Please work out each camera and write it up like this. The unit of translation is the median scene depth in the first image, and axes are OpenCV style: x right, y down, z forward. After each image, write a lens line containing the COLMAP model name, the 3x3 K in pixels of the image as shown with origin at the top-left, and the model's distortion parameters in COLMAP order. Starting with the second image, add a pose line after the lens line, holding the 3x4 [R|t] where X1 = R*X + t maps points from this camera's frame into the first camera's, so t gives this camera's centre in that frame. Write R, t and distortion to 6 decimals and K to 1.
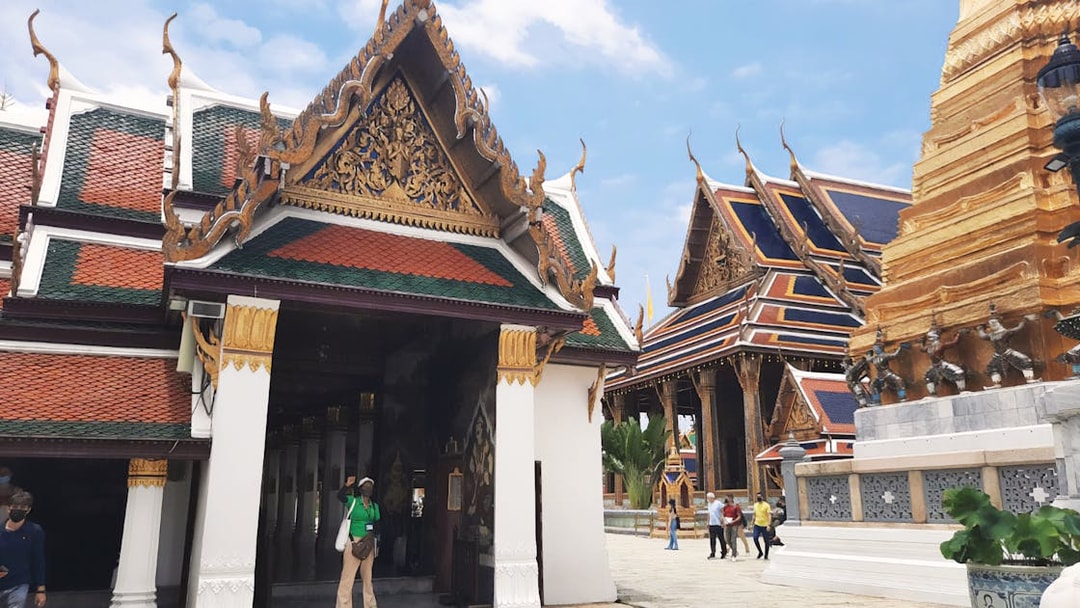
lens RADIAL K [[784.8, 0, 540.0], [0, 784.8, 304.0], [0, 0, 1]] dist [0.070589, -0.080146]
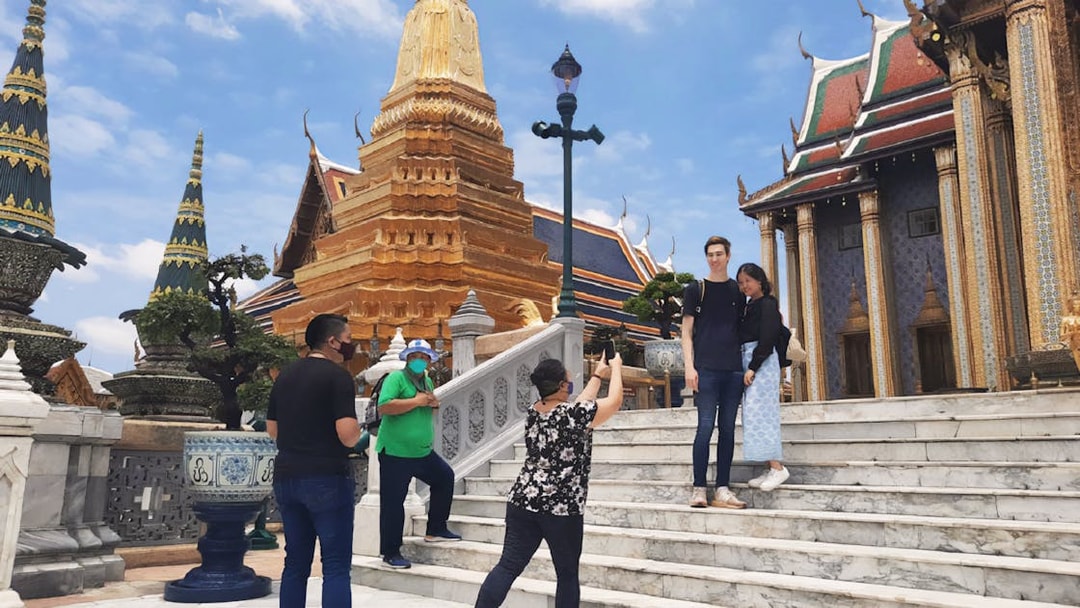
lens RADIAL K [[784.8, 0, 540.0], [0, 784.8, 304.0], [0, 0, 1]] dist [0.070589, -0.080146]
pose [[0.919467, 0.091511, 0.382370, 0.100969], [-0.110920, 0.993407, 0.028976, -0.030278], [-0.377197, -0.069055, 0.923555, -0.075924]]
